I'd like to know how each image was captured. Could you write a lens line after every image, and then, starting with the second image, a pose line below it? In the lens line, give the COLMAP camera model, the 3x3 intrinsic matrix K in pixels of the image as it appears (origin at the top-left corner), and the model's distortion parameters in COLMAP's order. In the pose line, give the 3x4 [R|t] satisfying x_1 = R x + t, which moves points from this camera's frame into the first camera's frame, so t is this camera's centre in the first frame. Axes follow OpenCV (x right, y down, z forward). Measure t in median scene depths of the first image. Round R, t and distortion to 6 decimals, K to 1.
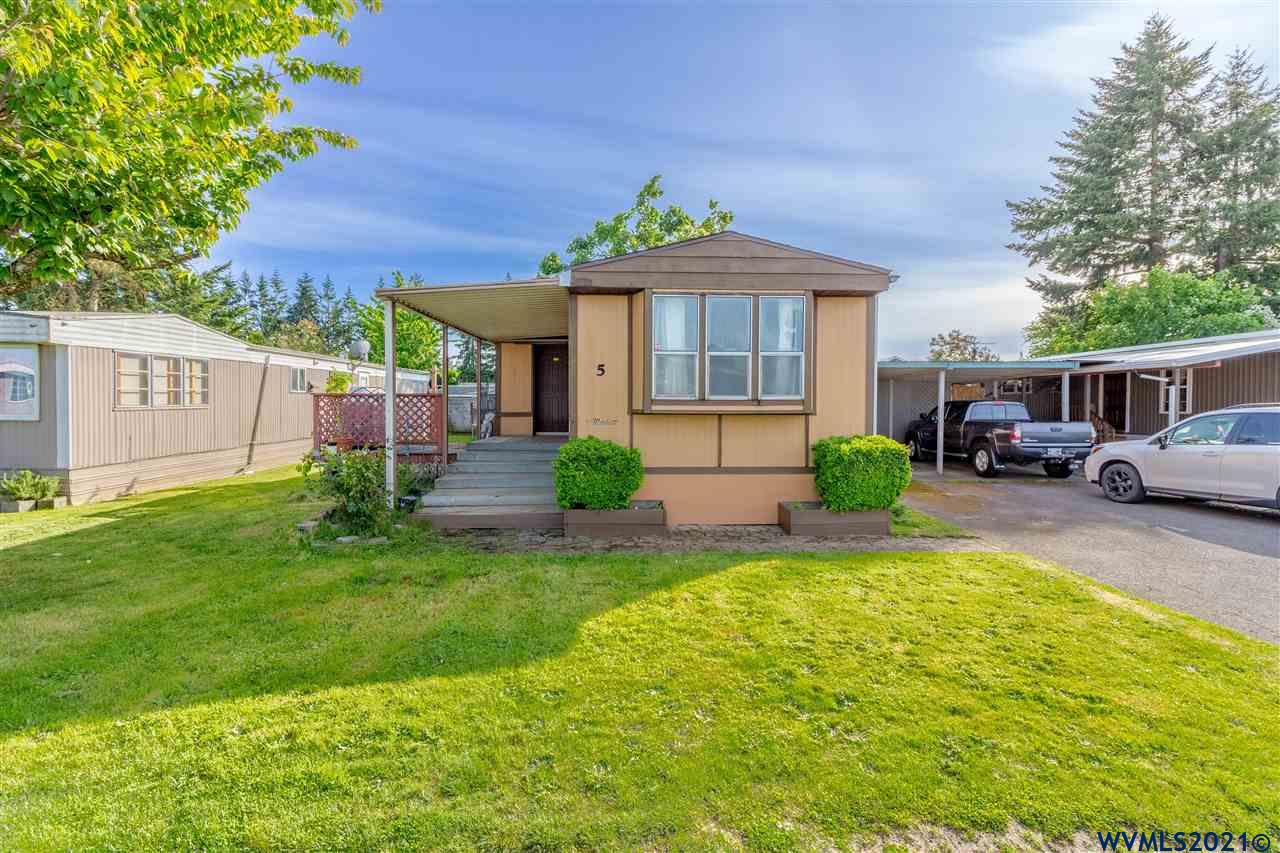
lens RADIAL K [[619.0, 0, 643.7], [0, 619.0, 420.3], [0, 0, 1]] dist [0.008469, -0.001512]
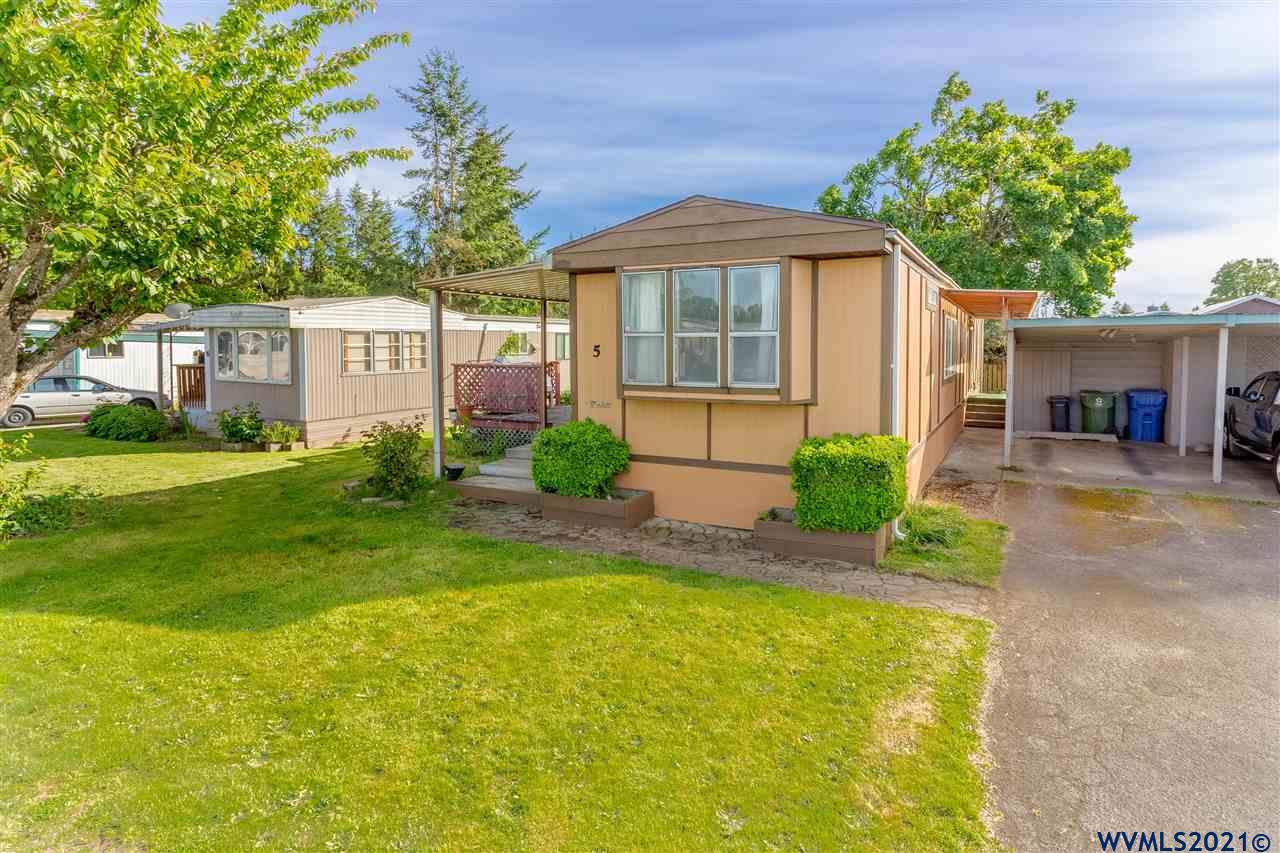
lens RADIAL K [[681.3, 0, 662.4], [0, 681.3, 382.4], [0, 0, 1]] dist [-0.000096, -0.000633]
pose [[0.871819, 0.021028, -0.489377, 0.539766], [-0.007855, 0.999550, 0.028956, -0.063599], [0.489765, -0.021400, 0.871592, 0.120404]]
